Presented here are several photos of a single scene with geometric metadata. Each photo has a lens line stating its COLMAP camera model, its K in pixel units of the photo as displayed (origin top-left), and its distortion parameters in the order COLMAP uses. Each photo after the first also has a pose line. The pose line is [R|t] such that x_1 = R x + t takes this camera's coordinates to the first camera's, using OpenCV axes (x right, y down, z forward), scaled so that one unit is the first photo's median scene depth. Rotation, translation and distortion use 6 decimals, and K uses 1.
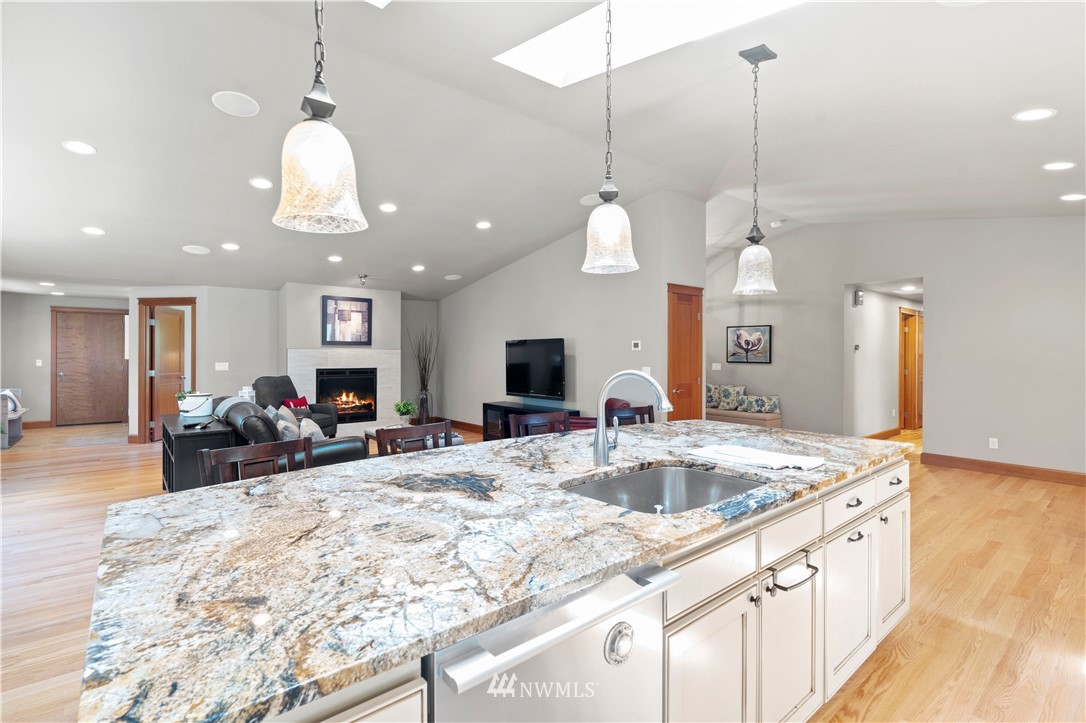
lens RADIAL K [[497.8, 0, 543.1], [0, 497.8, 354.9], [0, 0, 1]] dist [-0.002508, 0.000161]
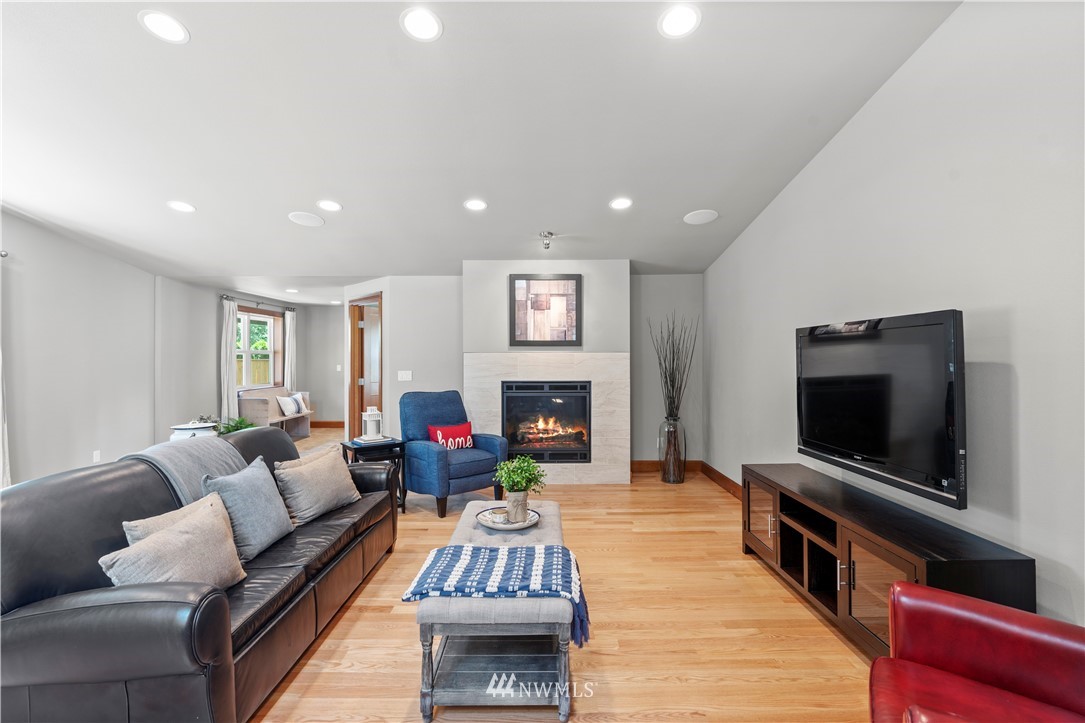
lens RADIAL K [[497.4, 0, 542.6], [0, 497.4, 354.9], [0, 0, 1]] dist [-0.002508, 0.000161]
pose [[0.770120, -0.008115, -0.637847, 0.030581], [0.002798, 0.999952, -0.009343, -0.001533], [0.637893, 0.005411, 0.770106, 0.481087]]
